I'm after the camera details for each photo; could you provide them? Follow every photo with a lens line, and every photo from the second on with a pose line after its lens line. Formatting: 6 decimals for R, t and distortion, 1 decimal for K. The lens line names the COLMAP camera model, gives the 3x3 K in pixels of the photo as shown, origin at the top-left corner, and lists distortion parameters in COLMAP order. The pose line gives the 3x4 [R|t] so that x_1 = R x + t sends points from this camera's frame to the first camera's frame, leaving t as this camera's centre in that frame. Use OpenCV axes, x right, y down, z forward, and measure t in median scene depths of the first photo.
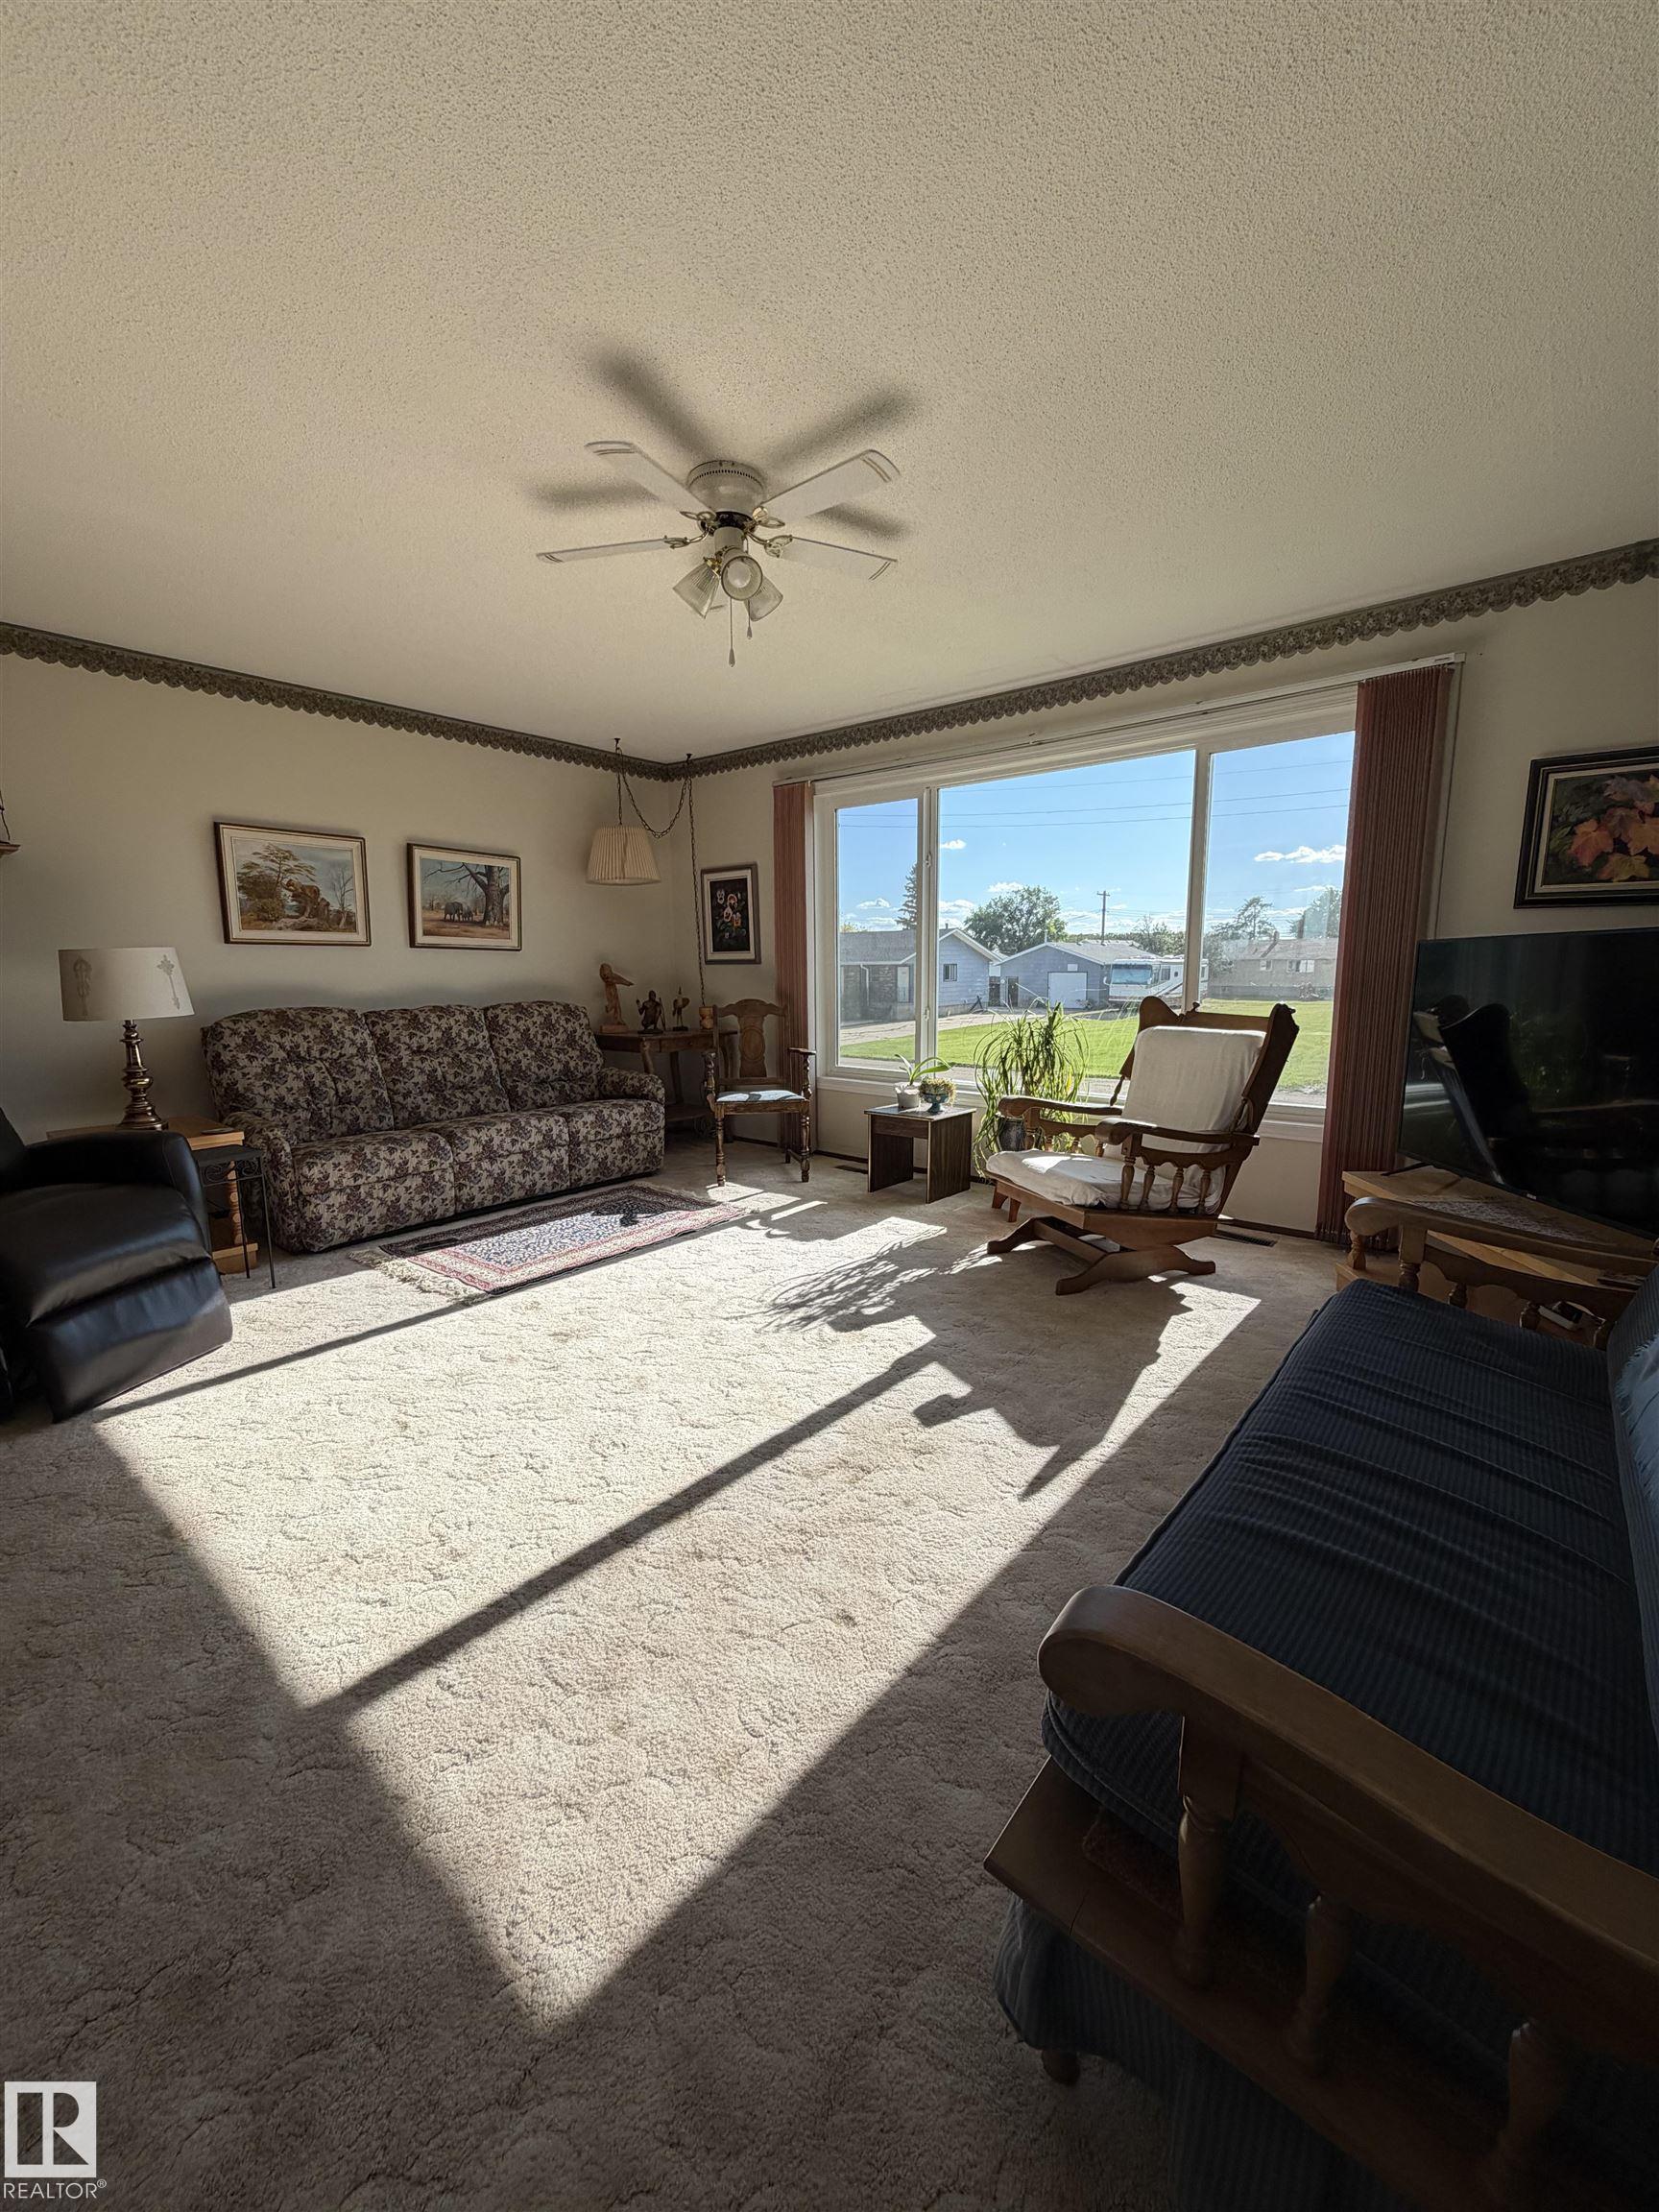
lens RADIAL K [[879.1, 0, 830.5], [0, 879.1, 1106.7], [0, 0, 1]] dist [0.002001, -0.000536]
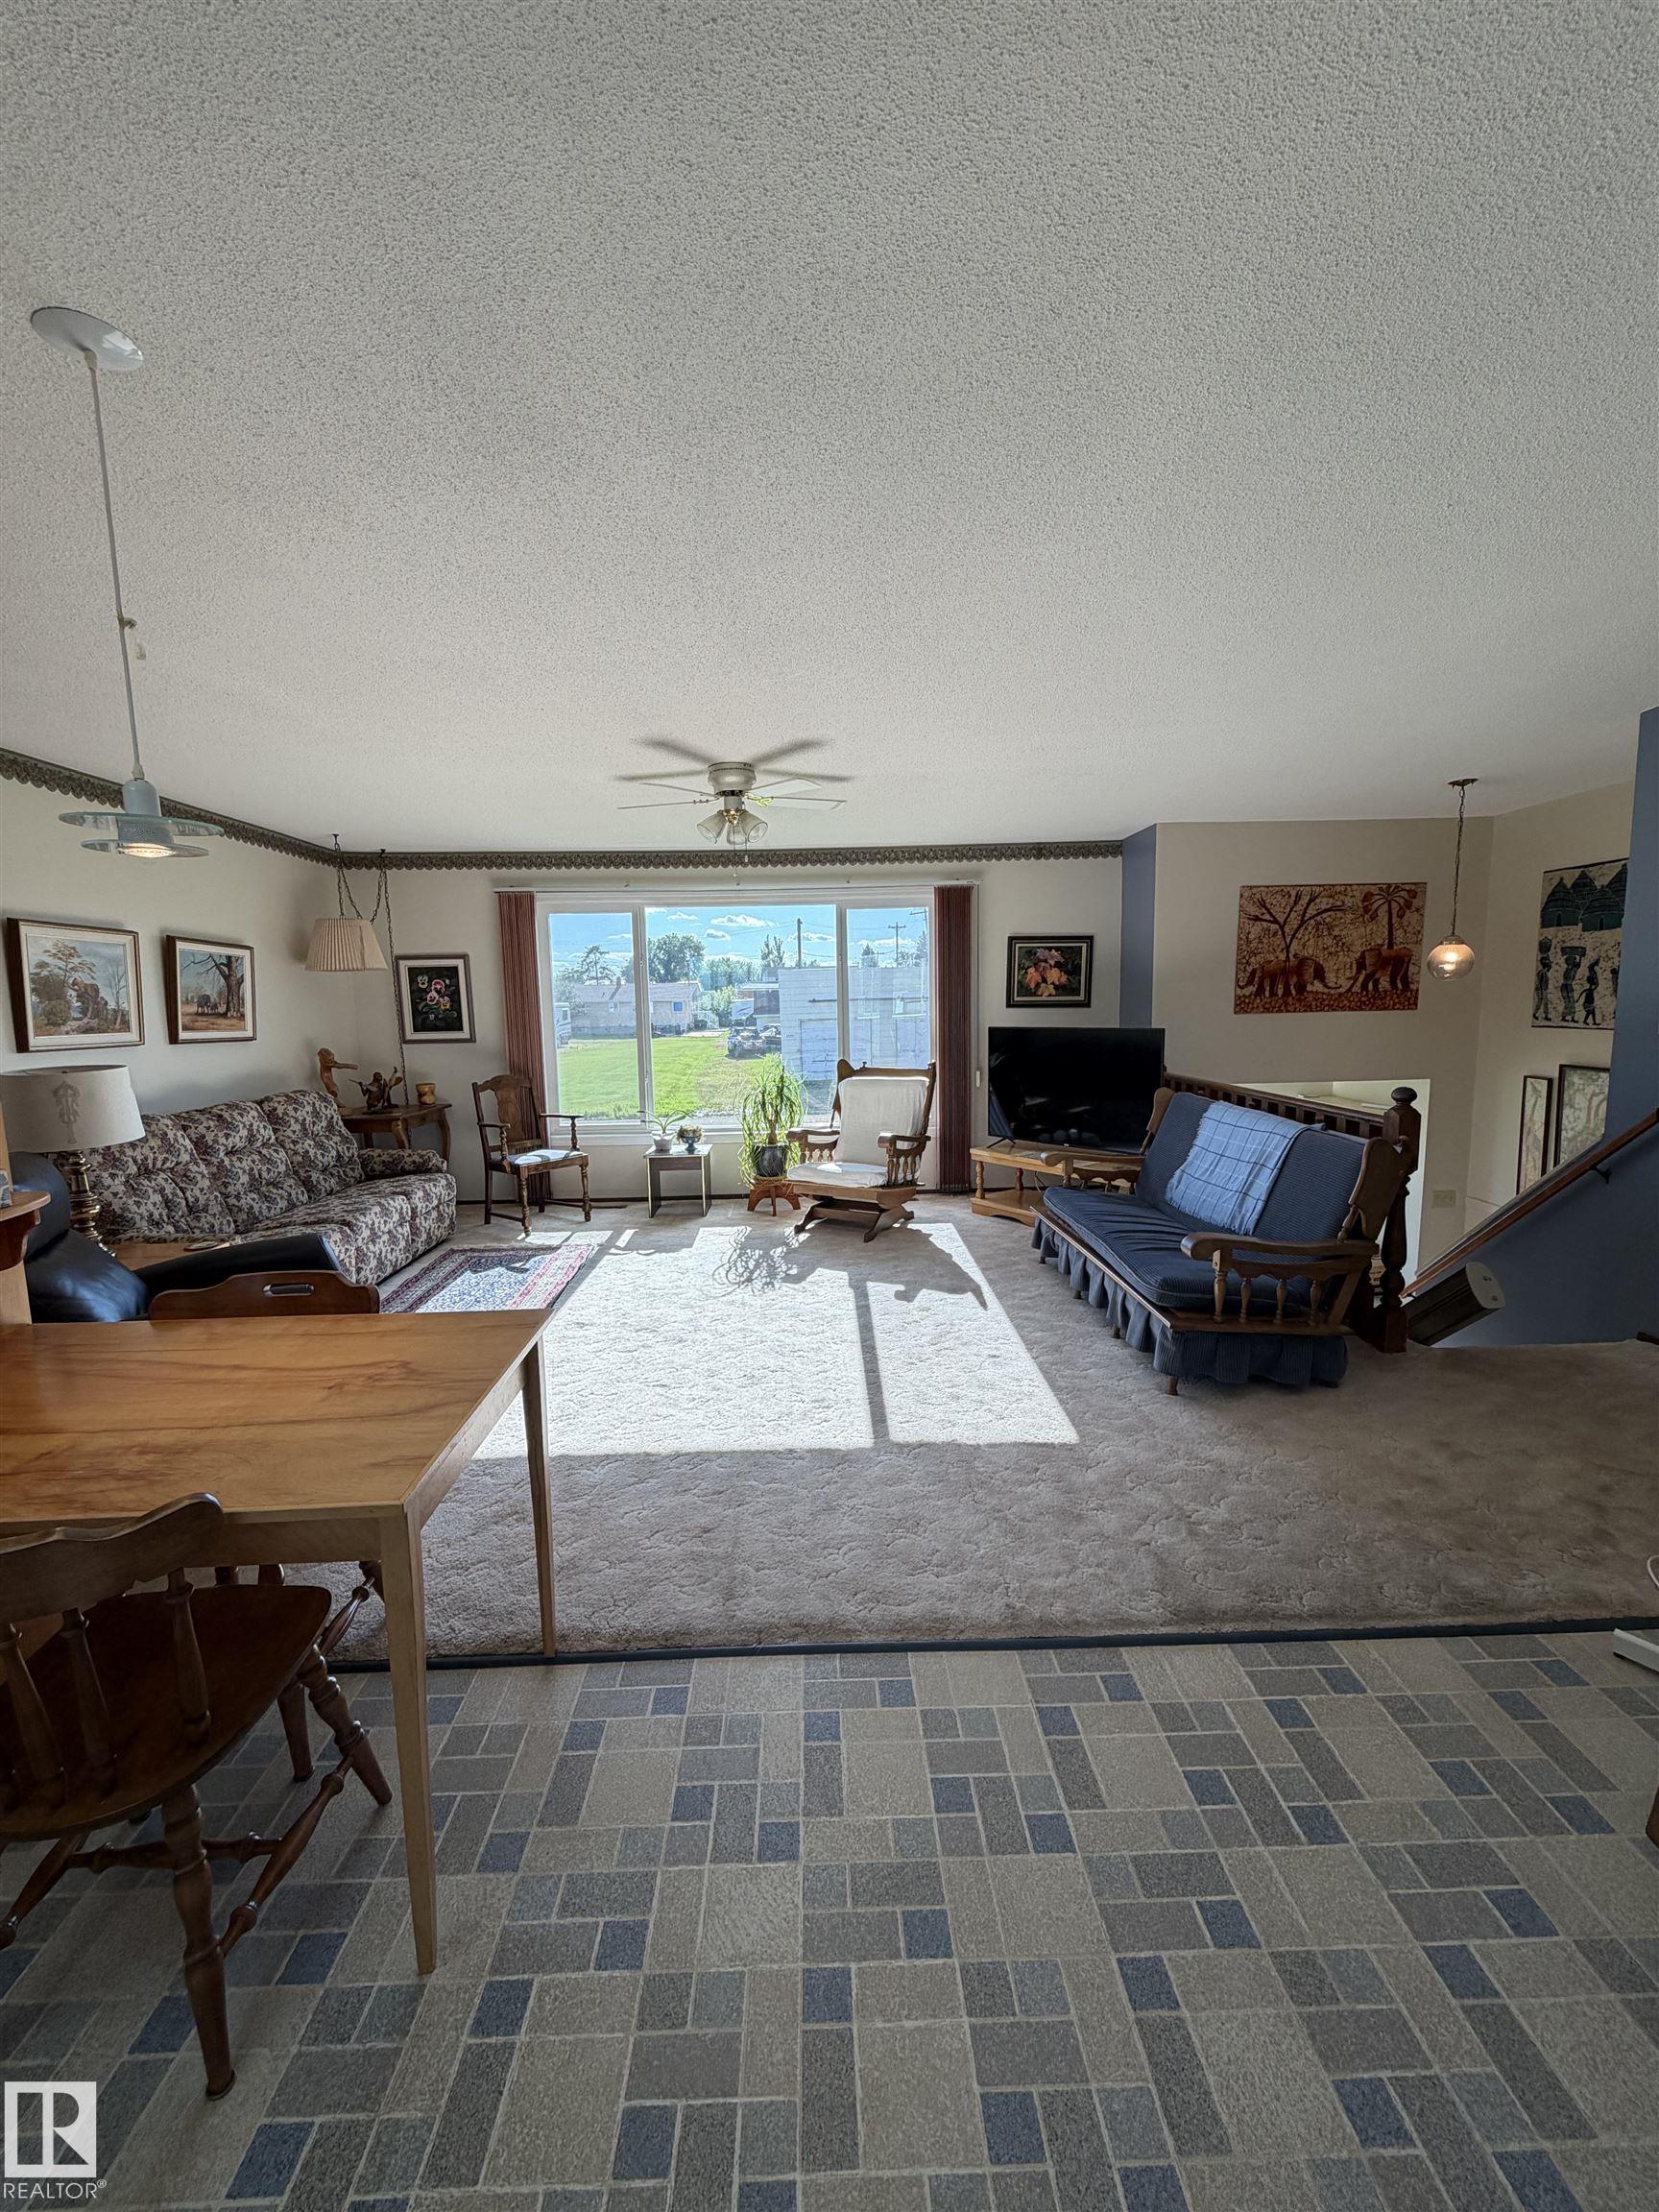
lens RADIAL K [[879.1, 0, 829.2], [0, 879.1, 1106.2], [0, 0, 1]] dist [0.002001, -0.000536]
pose [[0.756046, -0.087717, 0.648614, -0.680254], [0.117661, 0.993050, -0.002852, -0.036837], [-0.643856, 0.078472, 0.761112, -0.193826]]
